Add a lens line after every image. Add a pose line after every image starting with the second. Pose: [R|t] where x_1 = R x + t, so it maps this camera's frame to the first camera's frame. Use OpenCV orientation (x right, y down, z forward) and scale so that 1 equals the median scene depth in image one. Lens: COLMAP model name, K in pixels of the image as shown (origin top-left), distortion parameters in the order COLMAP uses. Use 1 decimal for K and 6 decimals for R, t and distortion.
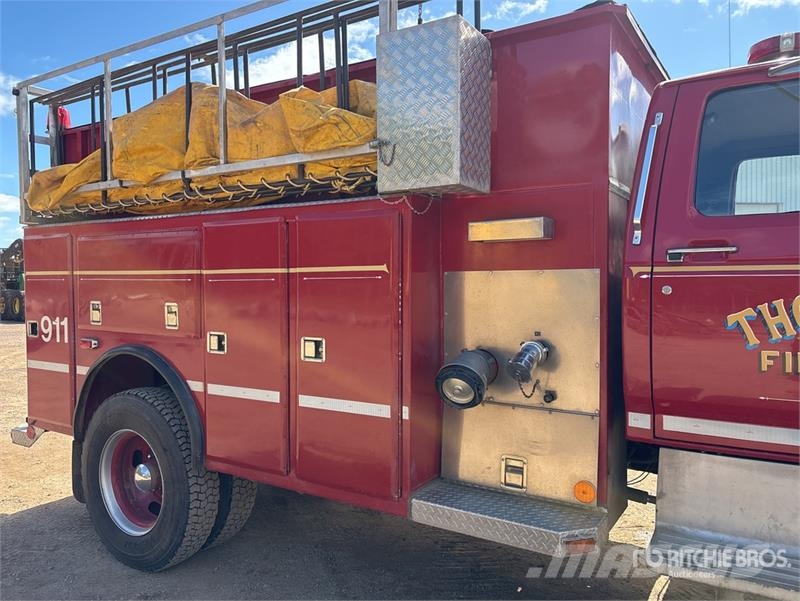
lens RADIAL K [[604.4, 0, 403.2], [0, 604.4, 297.1], [0, 0, 1]] dist [0.061292, -0.062750]
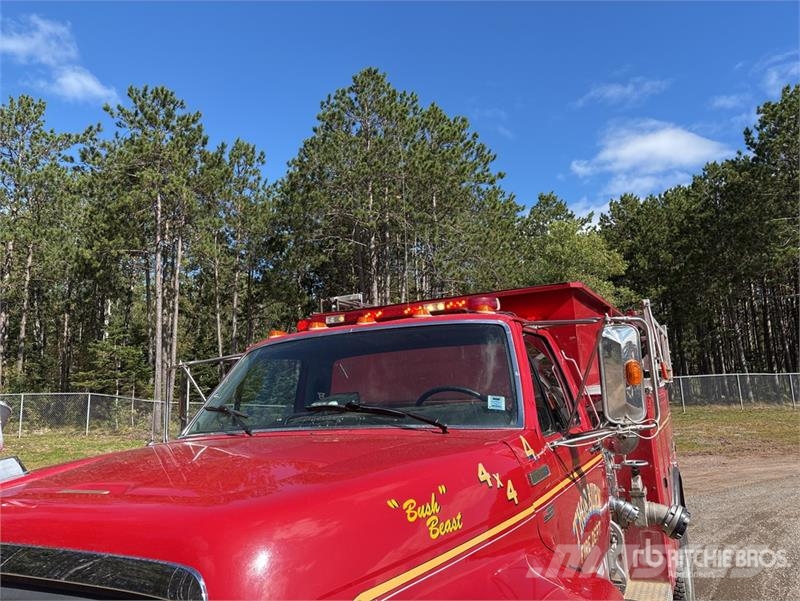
lens RADIAL K [[604.4, 0, 395.4], [0, 604.4, 311.1], [0, 0, 1]] dist [0.061292, -0.062750]
pose [[-0.074826, 0.153437, 0.985321, -0.472928], [0.088668, 0.985201, -0.146685, -0.164364], [-0.993247, 0.076390, -0.087323, 1.001501]]
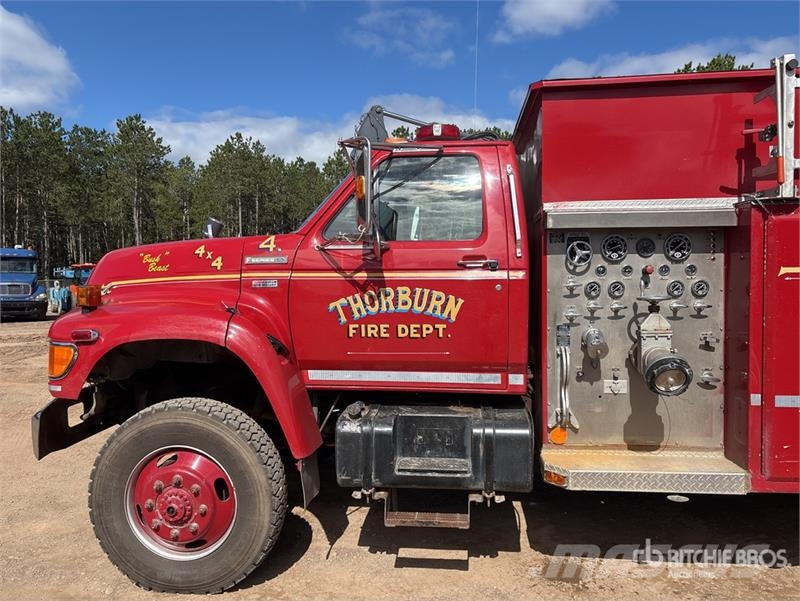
lens RADIAL K [[604.4, 0, 404.8], [0, 604.4, 300.0], [0, 0, 1]] dist [0.061292, -0.062750]
pose [[0.905071, -0.013979, 0.425030, 0.023885], [0.008460, 0.999854, 0.014870, -0.000862], [-0.425176, -0.009862, 0.905057, -0.361522]]
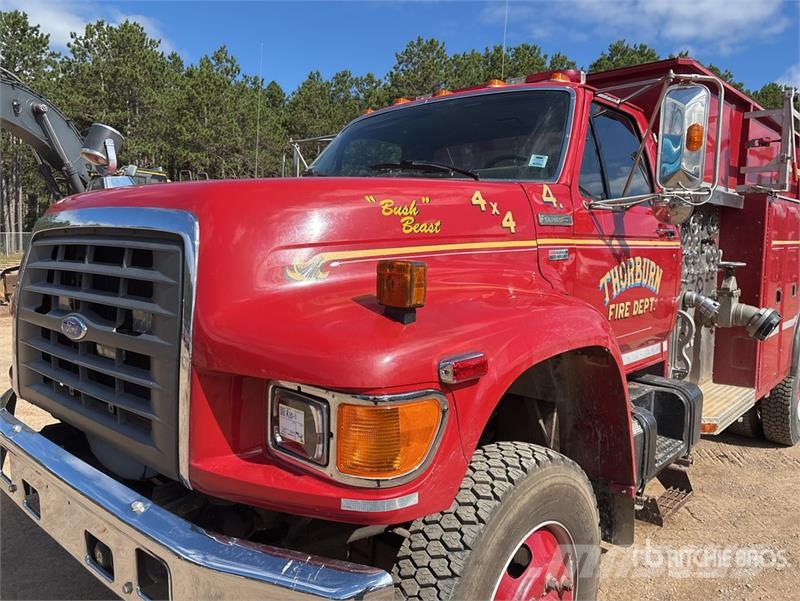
lens RADIAL K [[604.4, 0, 404.1], [0, 604.4, 298.5], [0, 0, 1]] dist [0.061292, -0.062750]
pose [[0.187853, -0.079351, 0.978987, -0.533122], [0.017848, 0.996842, 0.077373, -0.024519], [-0.982035, 0.002938, 0.188676, 0.821890]]
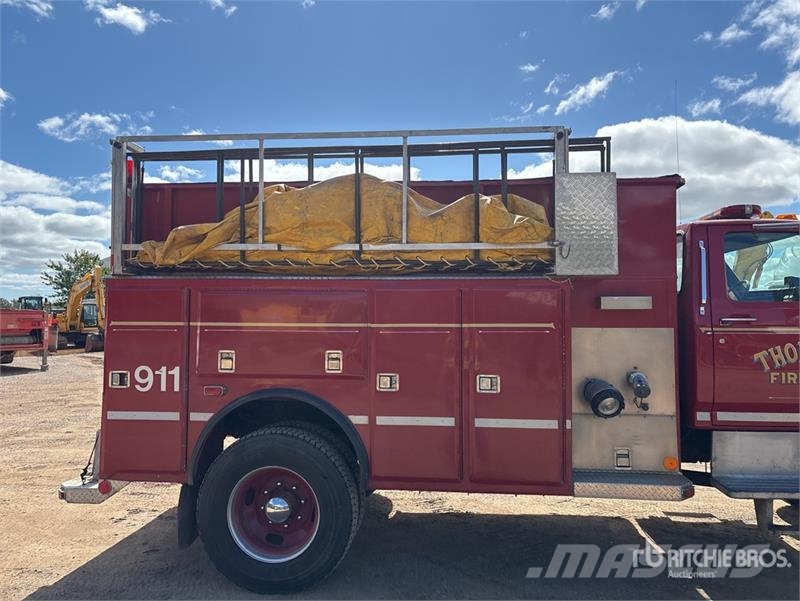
lens RADIAL K [[604.4, 0, 399.9], [0, 604.4, 299.1], [0, 0, 1]] dist [0.061292, -0.062750]
pose [[0.891580, 0.022494, 0.452304, -0.915888], [0.004914, 0.998226, -0.059330, -0.024035], [-0.452837, 0.055120, 0.889888, -0.134333]]
